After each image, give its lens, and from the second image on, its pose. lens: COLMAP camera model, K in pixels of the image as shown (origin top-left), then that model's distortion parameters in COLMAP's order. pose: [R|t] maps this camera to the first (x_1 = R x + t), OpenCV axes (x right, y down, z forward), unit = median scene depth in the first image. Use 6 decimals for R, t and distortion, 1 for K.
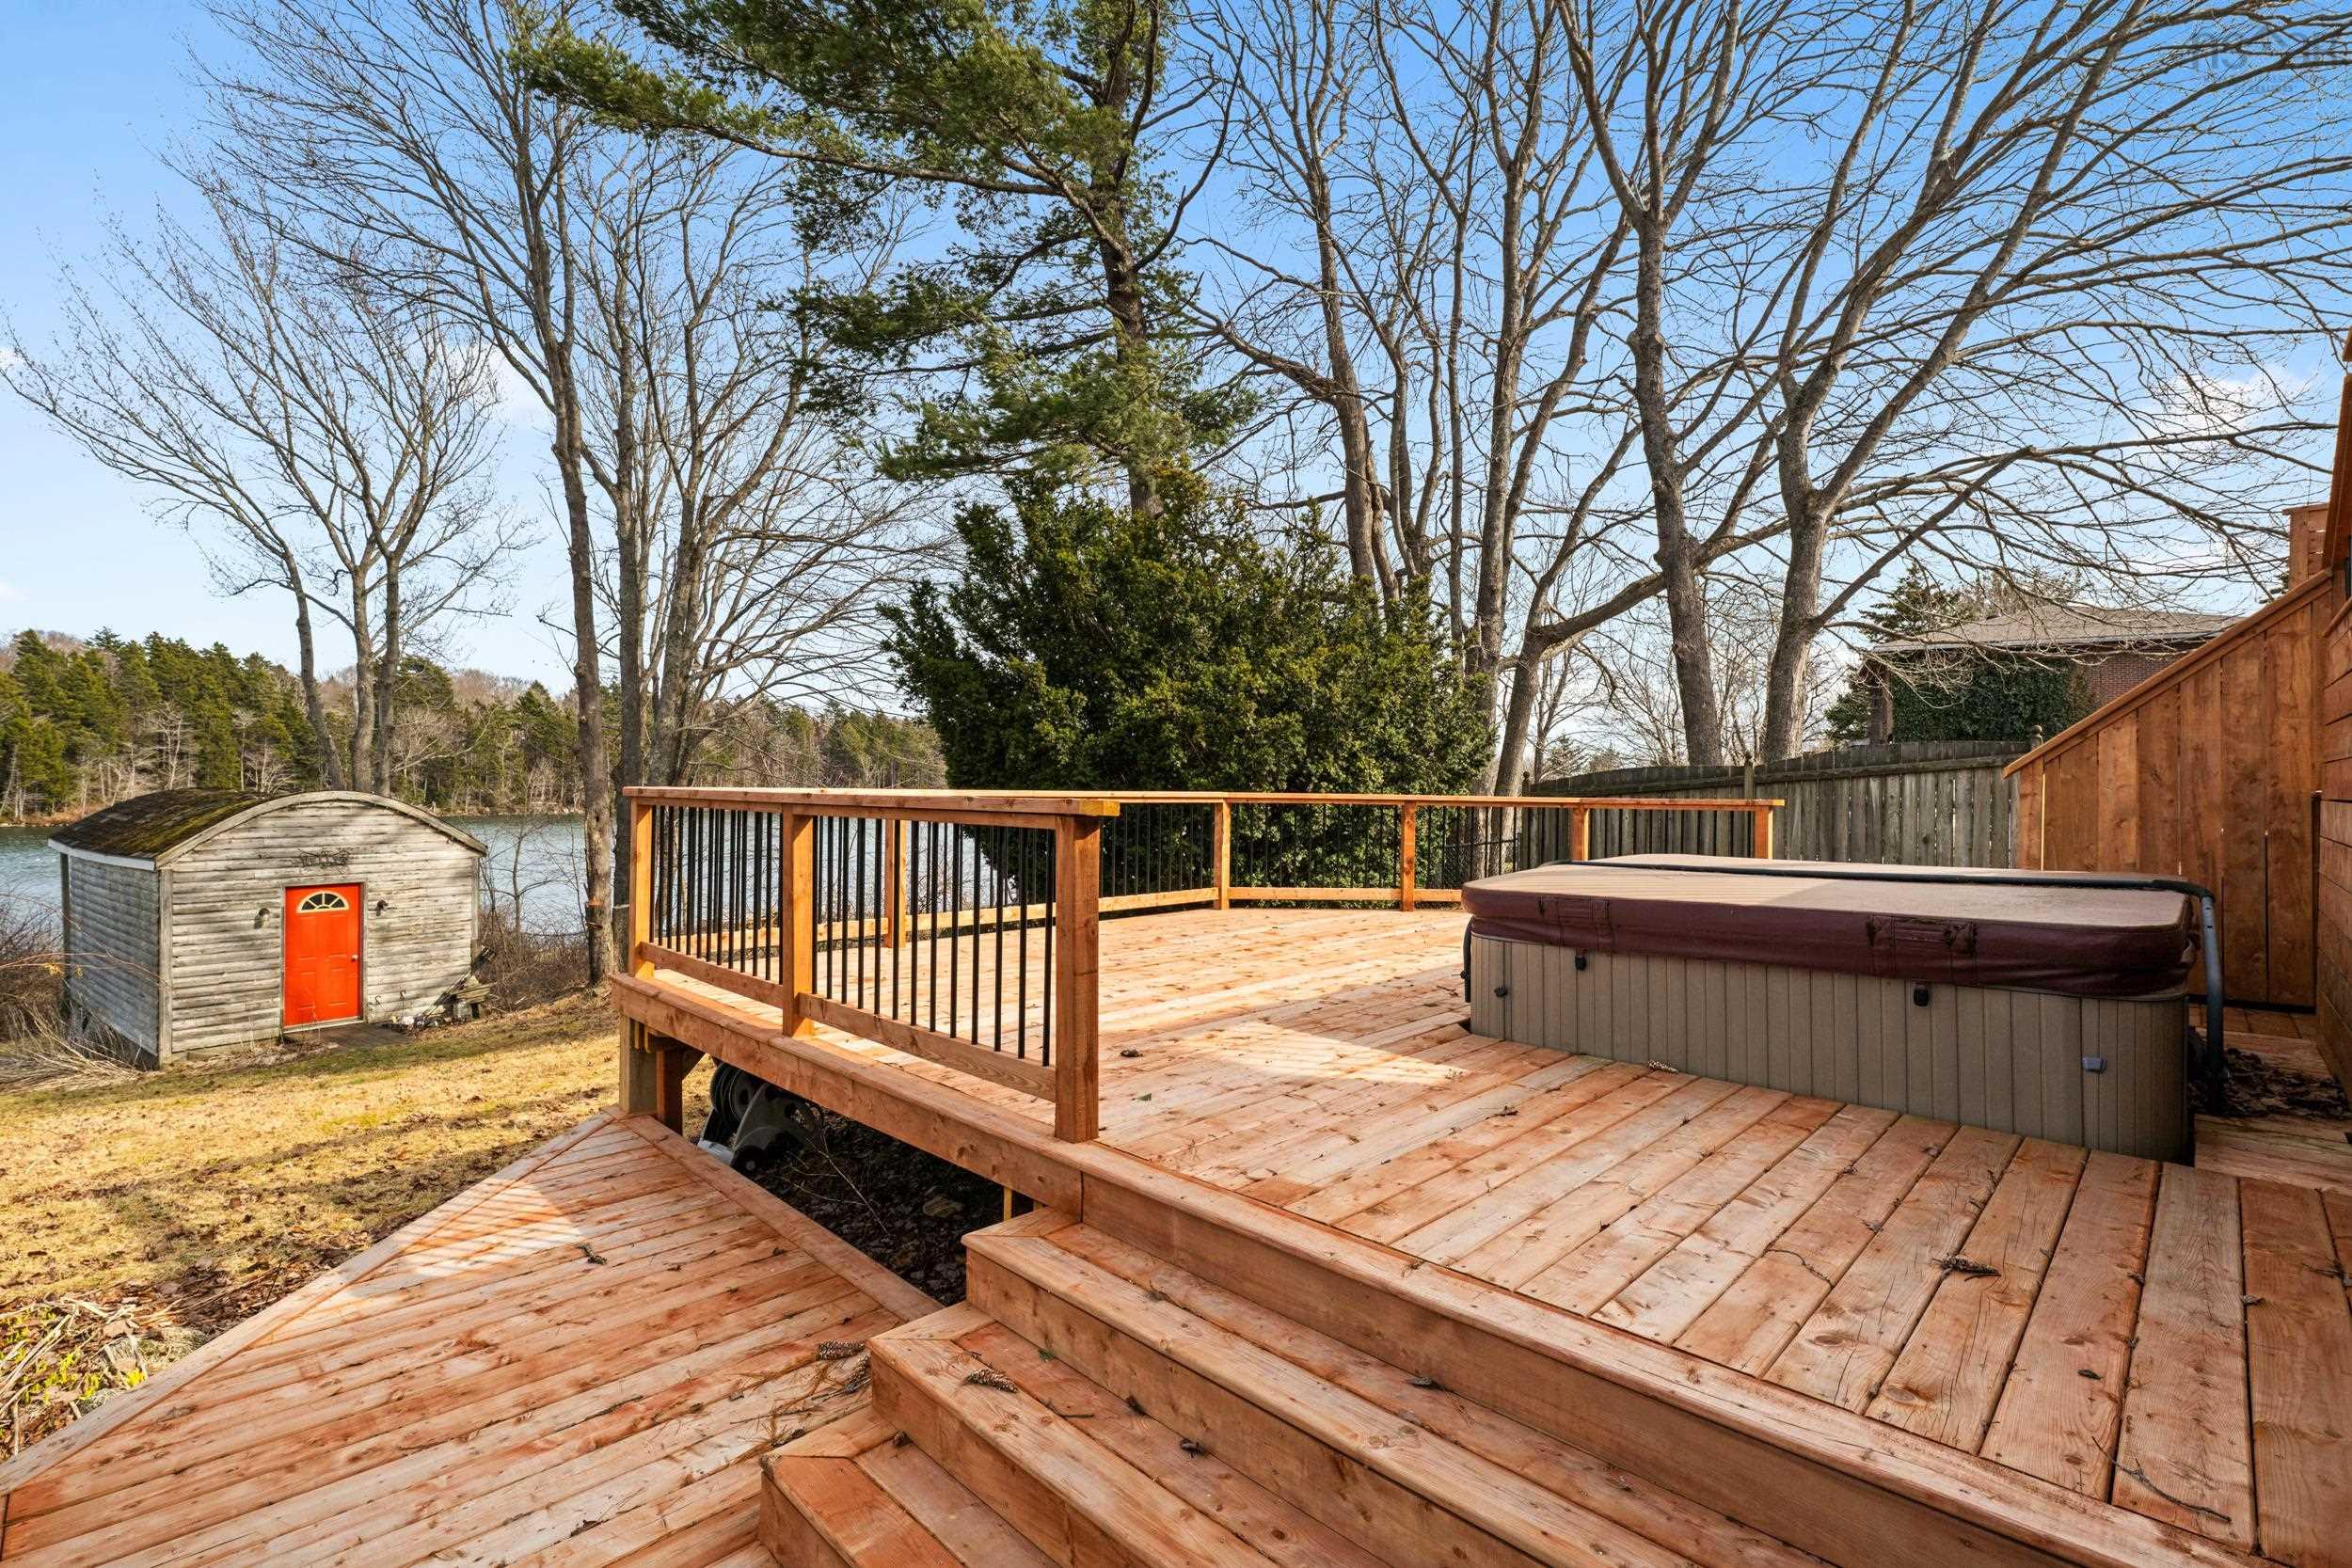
lens RADIAL K [[1061.9, 0, 1178.6], [0, 1061.9, 783.7], [0, 0, 1]] dist [-0.000832, -0.000917]
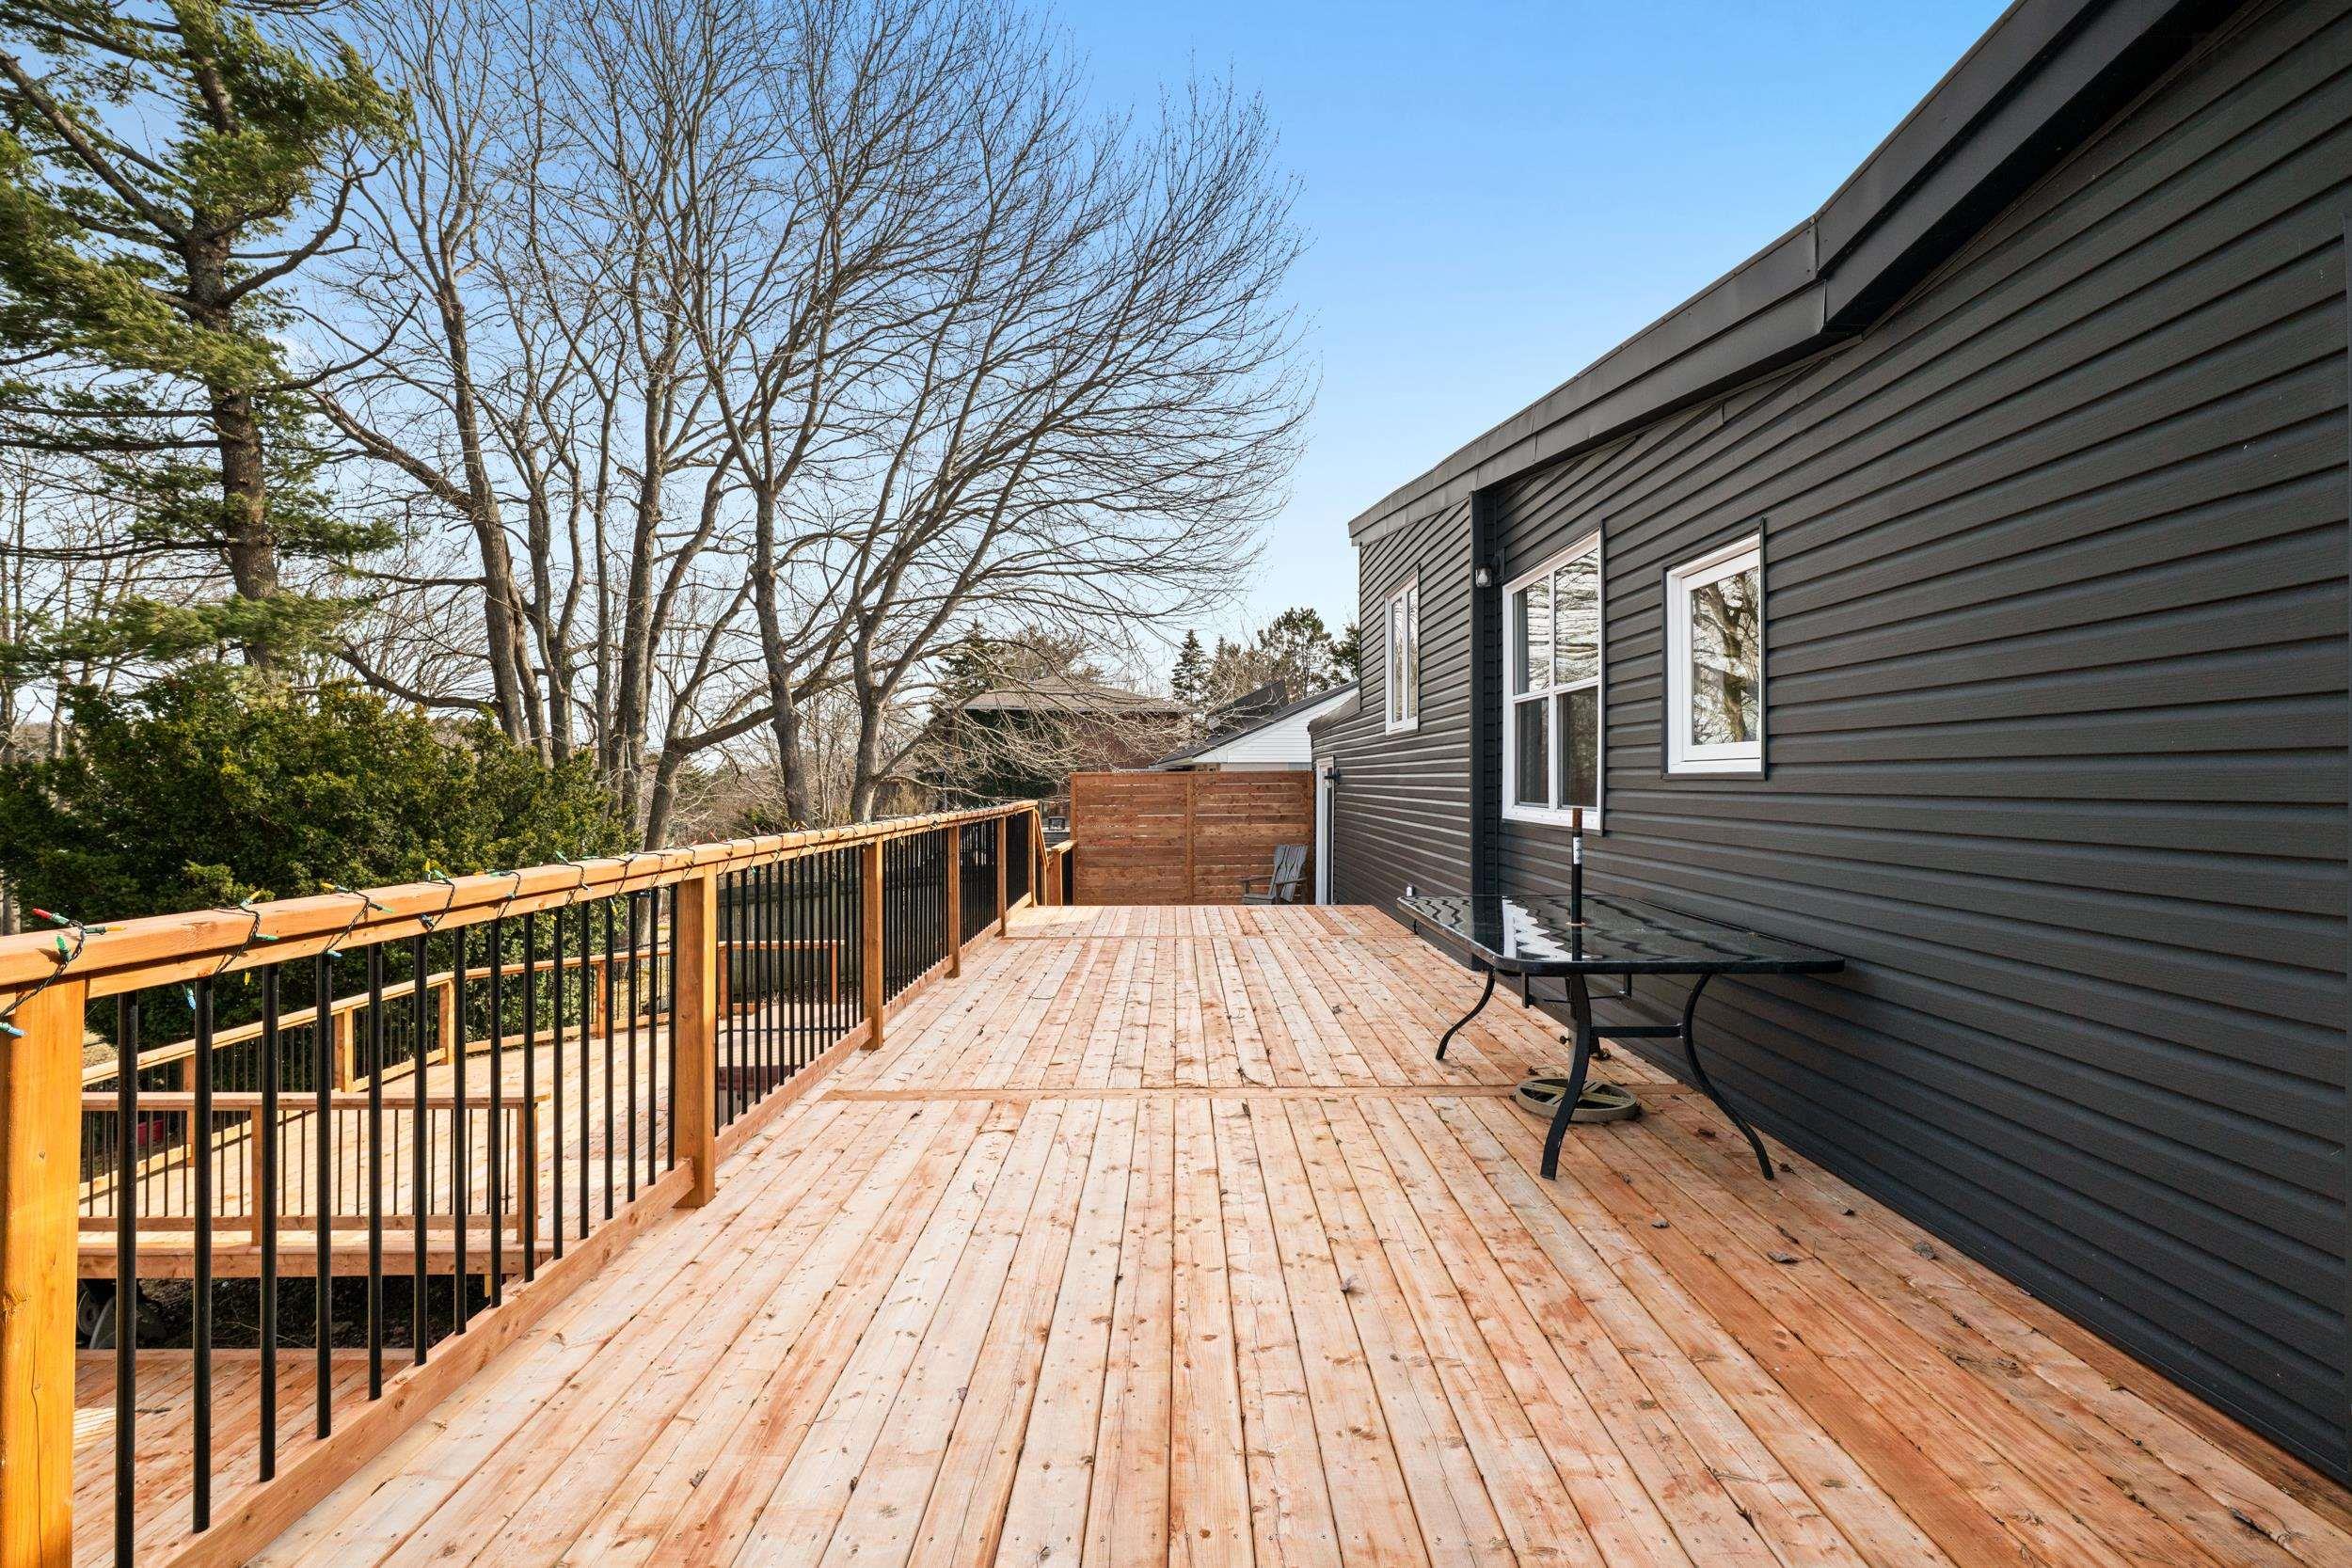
lens RADIAL K [[1061.9, 0, 1182.5], [0, 1061.9, 787.9], [0, 0, 1]] dist [-0.000832, -0.000917]
pose [[0.706923, -0.011438, 0.707198, -0.103037], [0.008425, 0.999934, 0.007751, -0.095783], [-0.707240, 0.000479, 0.706974, -0.242517]]
